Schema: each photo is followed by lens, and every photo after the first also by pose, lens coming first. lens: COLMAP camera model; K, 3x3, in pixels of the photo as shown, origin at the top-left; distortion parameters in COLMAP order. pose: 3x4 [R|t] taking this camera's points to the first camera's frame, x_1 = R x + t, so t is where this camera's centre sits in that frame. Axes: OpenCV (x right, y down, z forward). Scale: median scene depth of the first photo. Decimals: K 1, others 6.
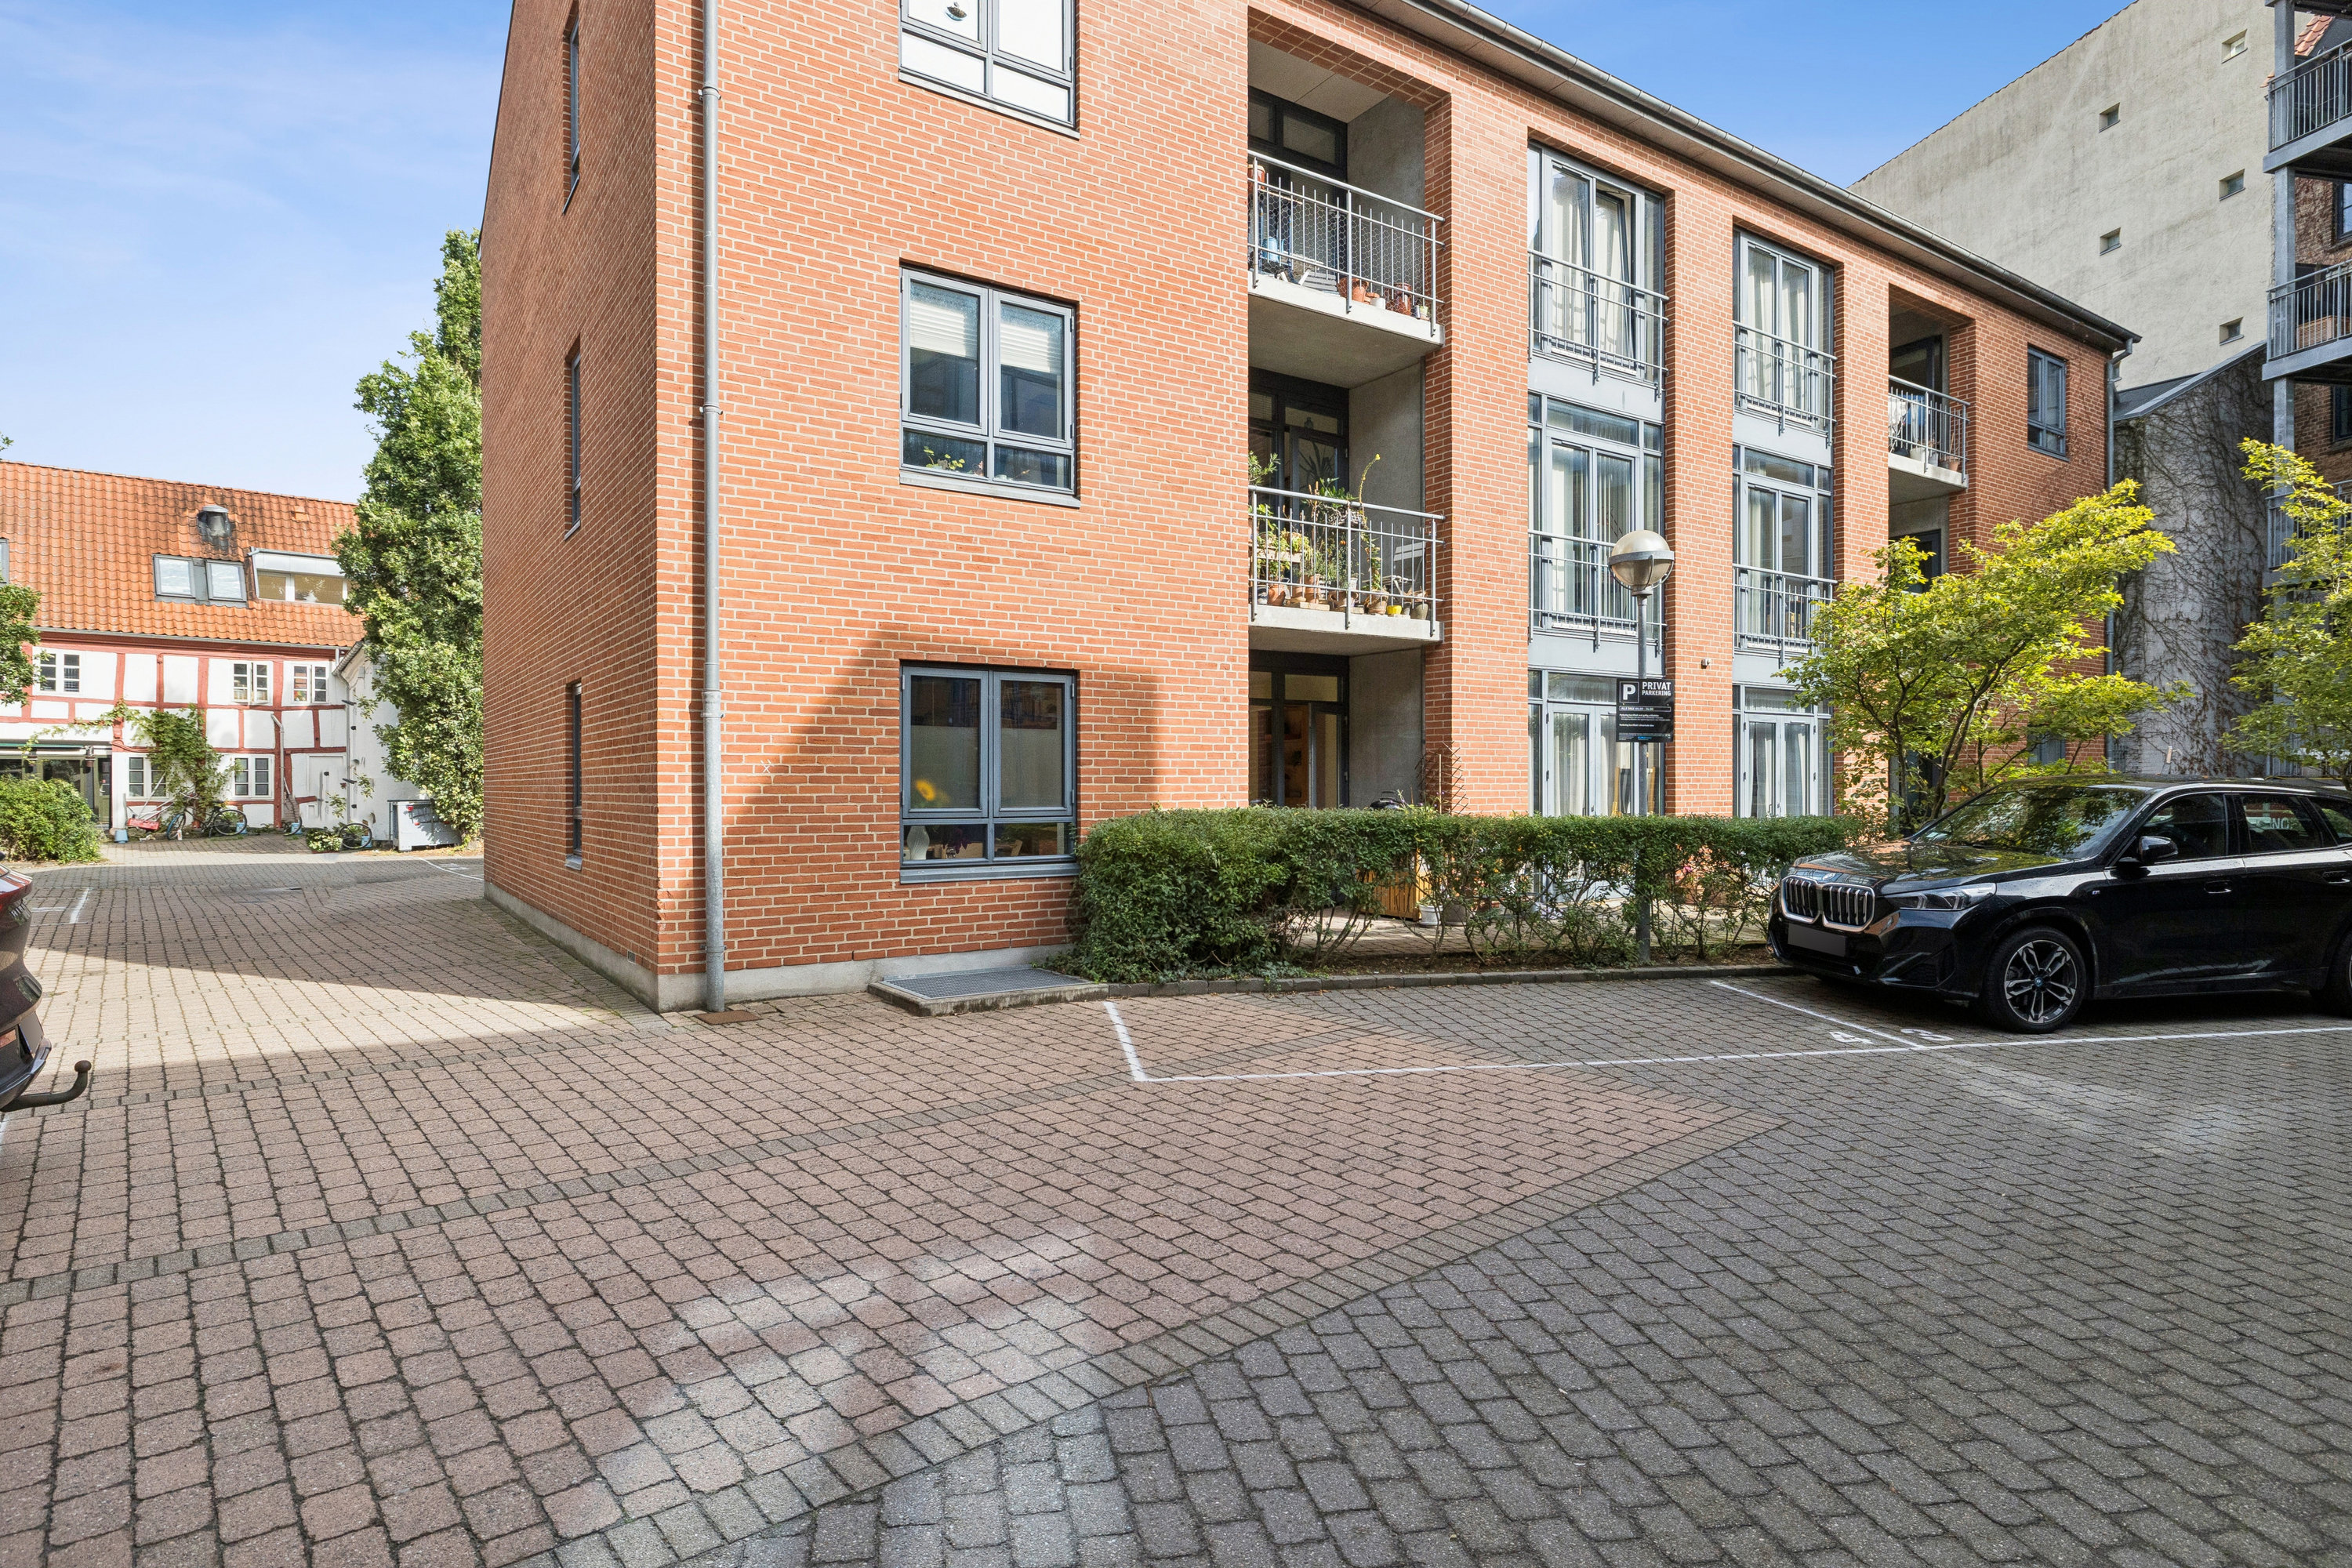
lens RADIAL K [[1259.1, 0, 1171.8], [0, 1259.1, 783.3], [0, 0, 1]] dist [0.002218, 0.000125]
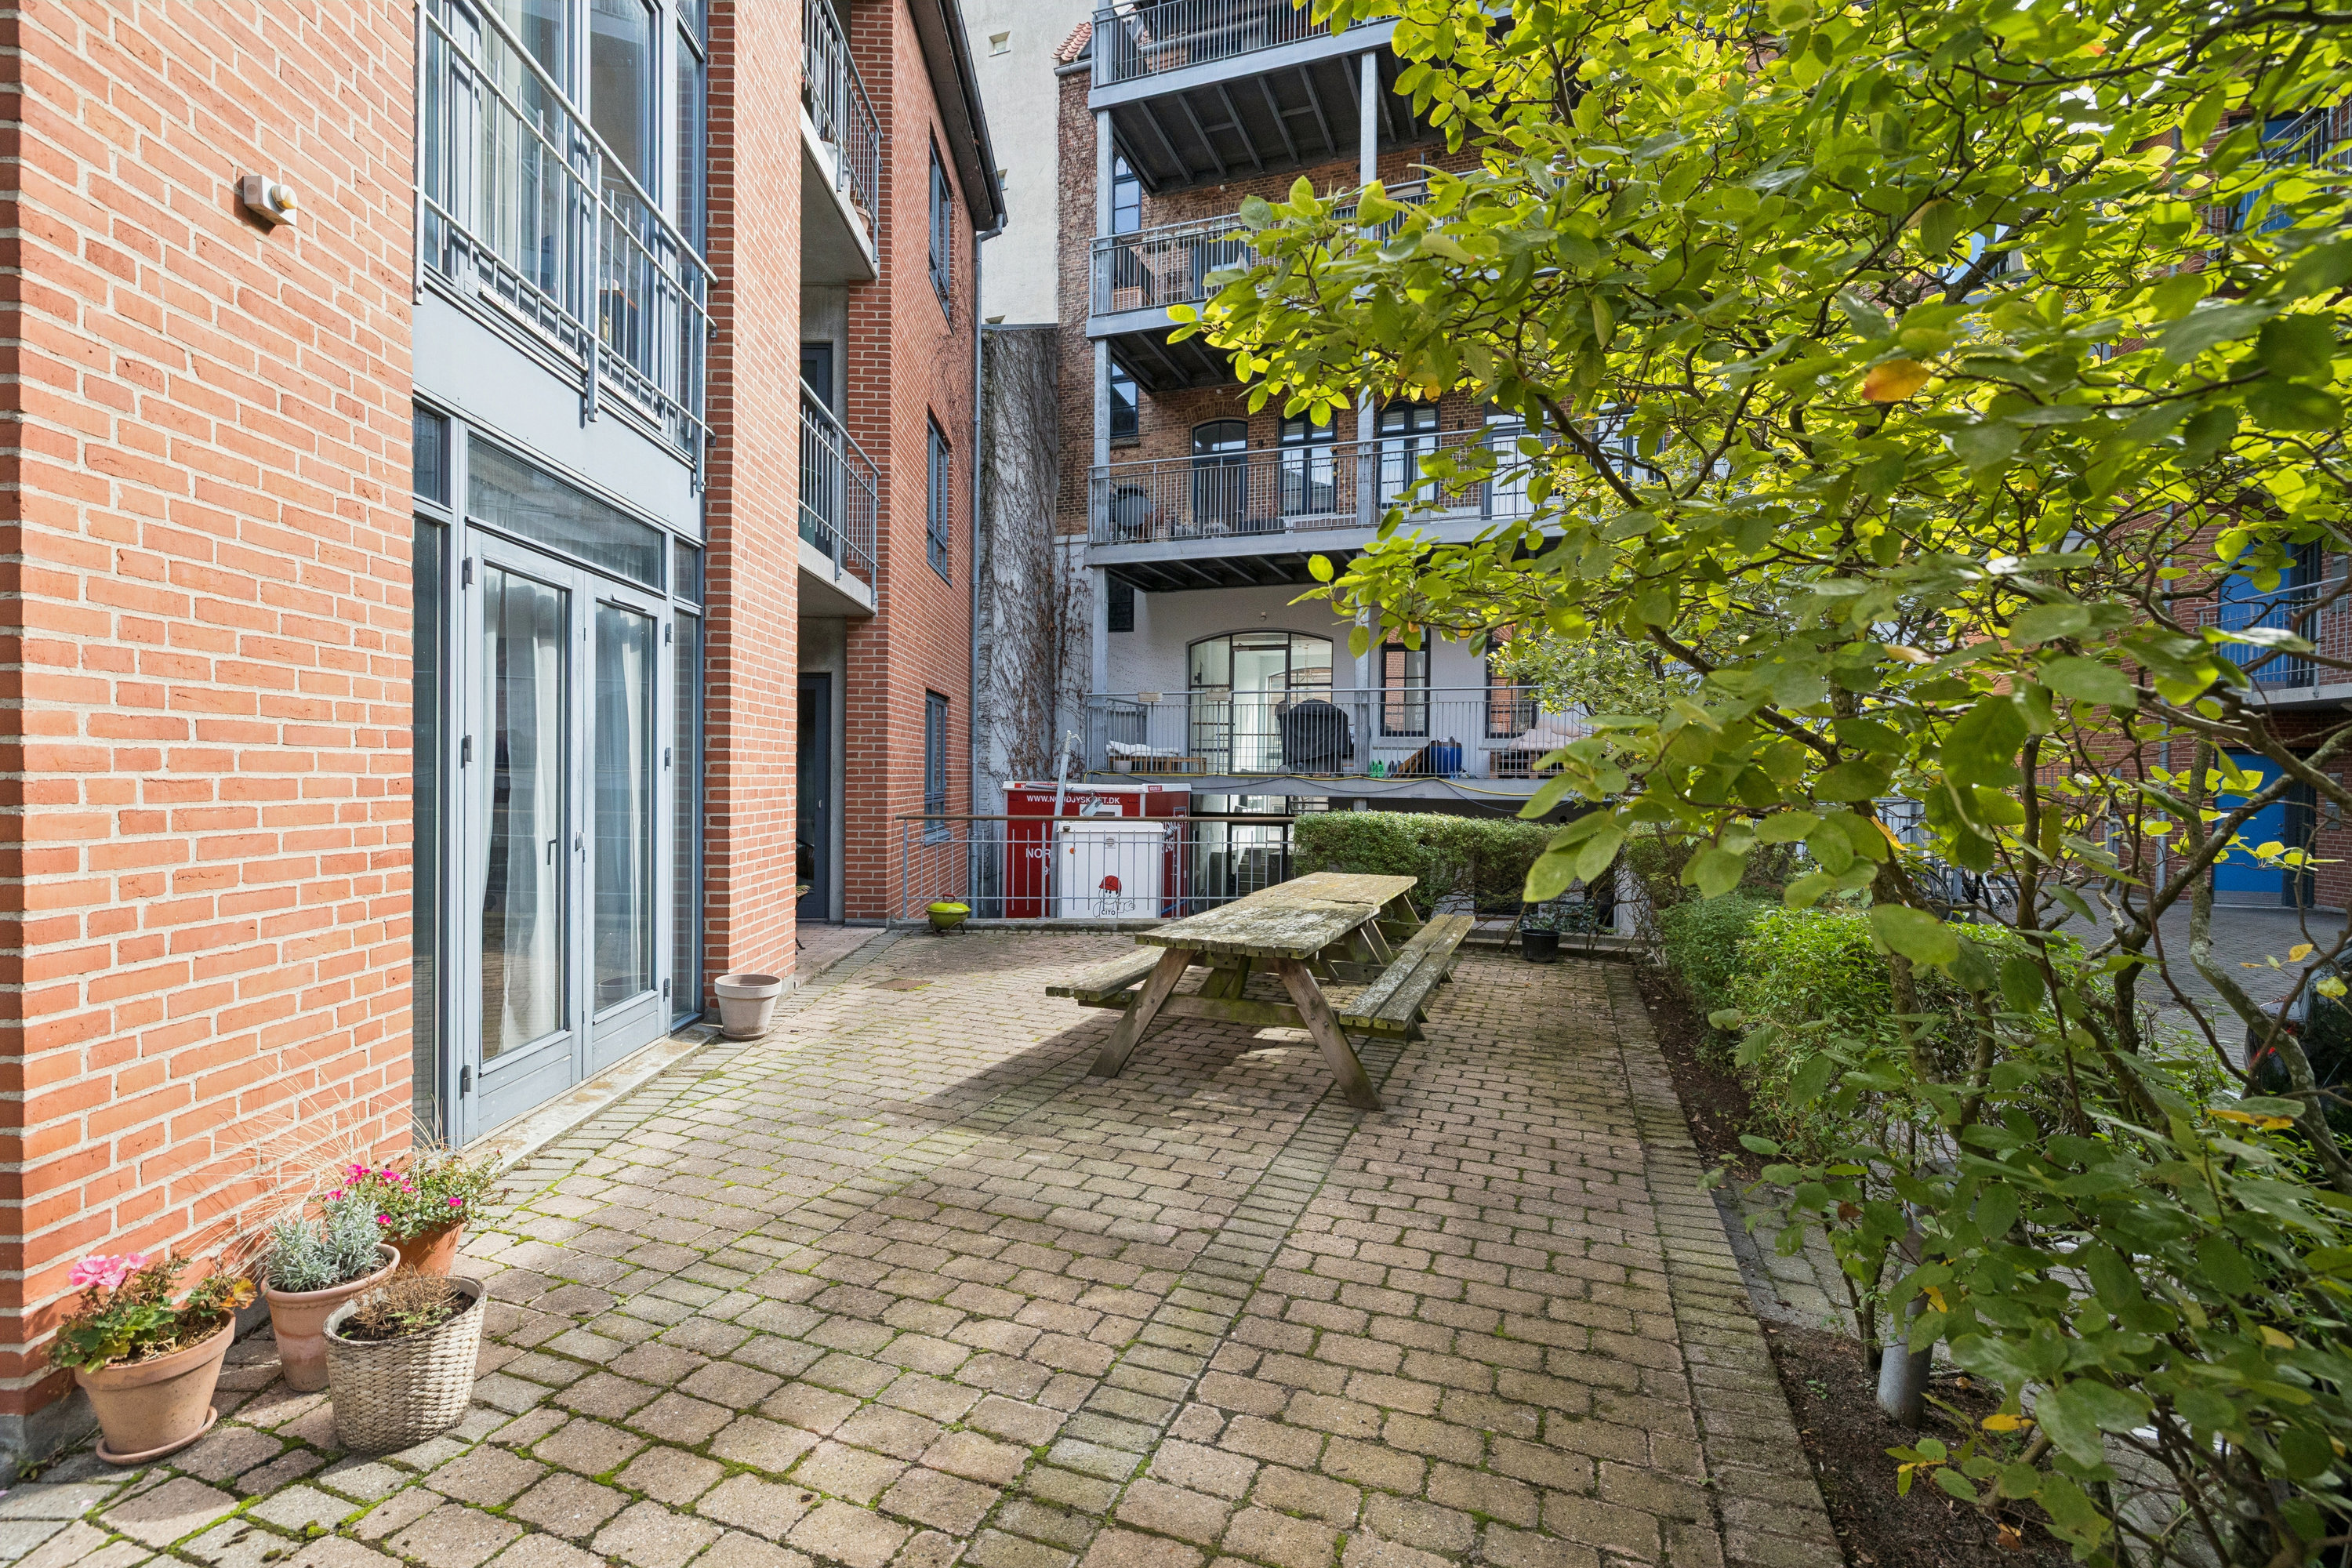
lens RADIAL K [[1060.2, 0, 1171.0], [0, 1060.2, 784.9], [0, 0, 1]] dist [0.001928, -0.000286]
pose [[0.530202, -0.003083, 0.847866, 0.333517], [0.002804, 0.999994, 0.001883, 0.002234], [-0.847867, 0.001379, 0.530208, 0.733755]]
